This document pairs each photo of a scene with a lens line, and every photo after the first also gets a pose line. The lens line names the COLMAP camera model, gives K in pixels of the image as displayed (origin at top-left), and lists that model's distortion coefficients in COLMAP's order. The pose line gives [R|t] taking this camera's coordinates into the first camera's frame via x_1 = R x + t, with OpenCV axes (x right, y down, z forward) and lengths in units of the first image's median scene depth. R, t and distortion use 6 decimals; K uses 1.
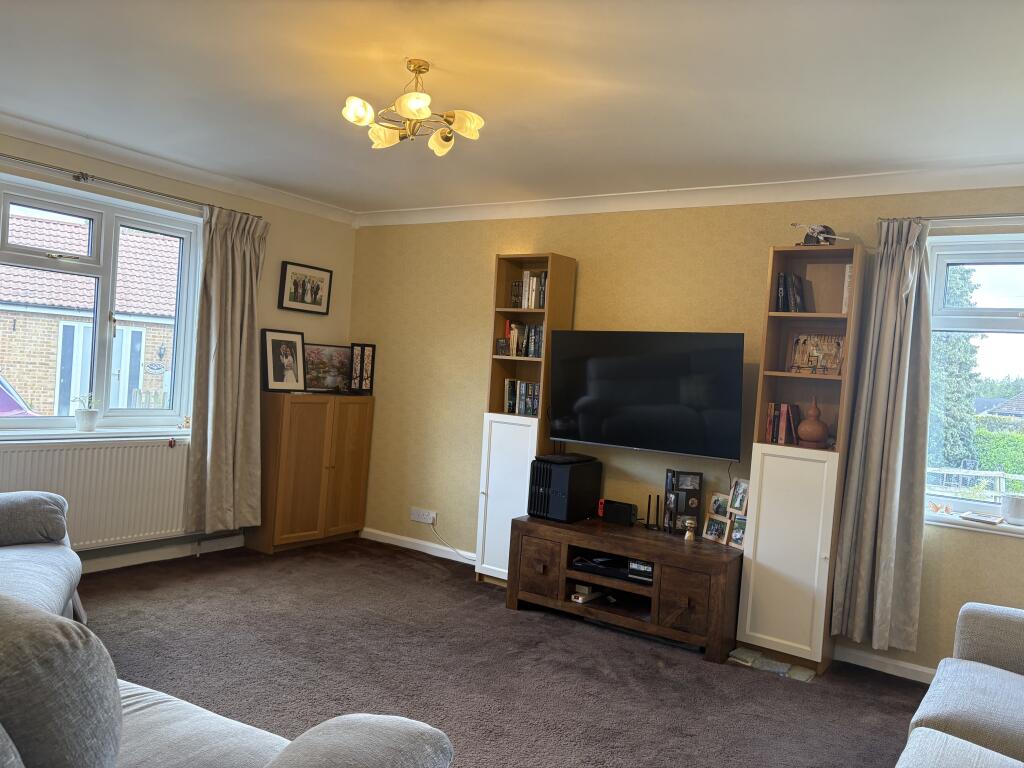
lens RADIAL K [[766.2, 0, 514.1], [0, 766.2, 384.7], [0, 0, 1]] dist [0.011169, -0.020889]
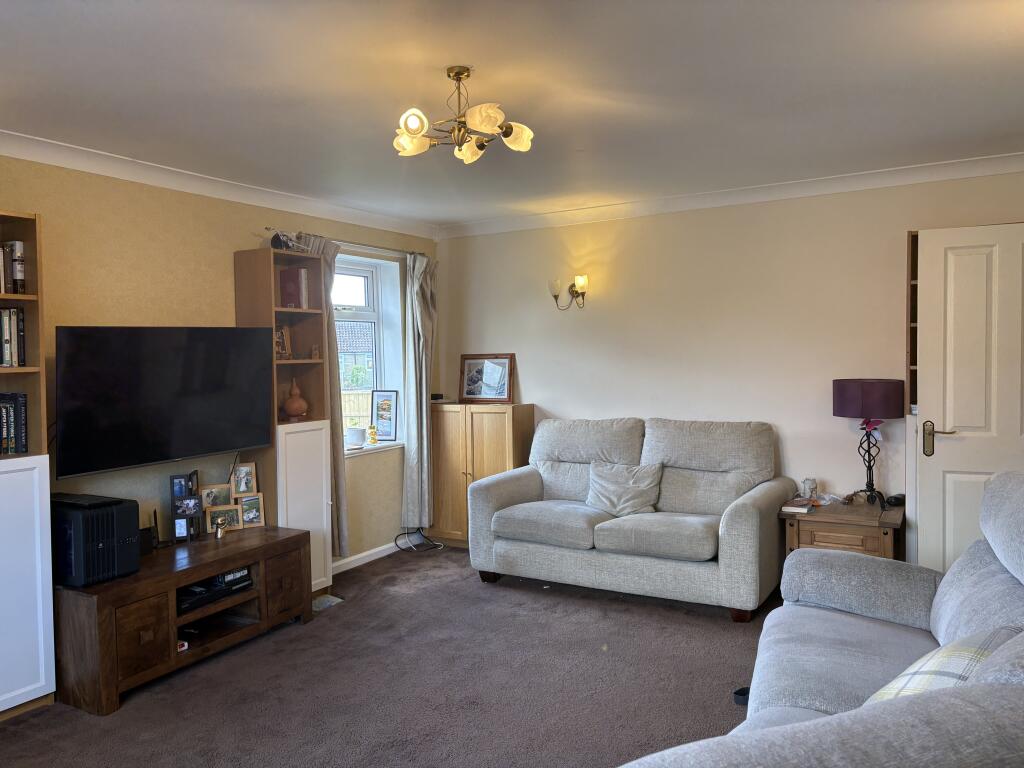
lens RADIAL K [[766.2, 0, 513.4], [0, 766.2, 383.0], [0, 0, 1]] dist [0.011169, -0.020889]
pose [[-0.078905, -0.109365, 0.990865, -0.767342], [0.035901, 0.993007, 0.112461, -0.092799], [-0.996235, 0.044447, -0.074427, 0.700563]]
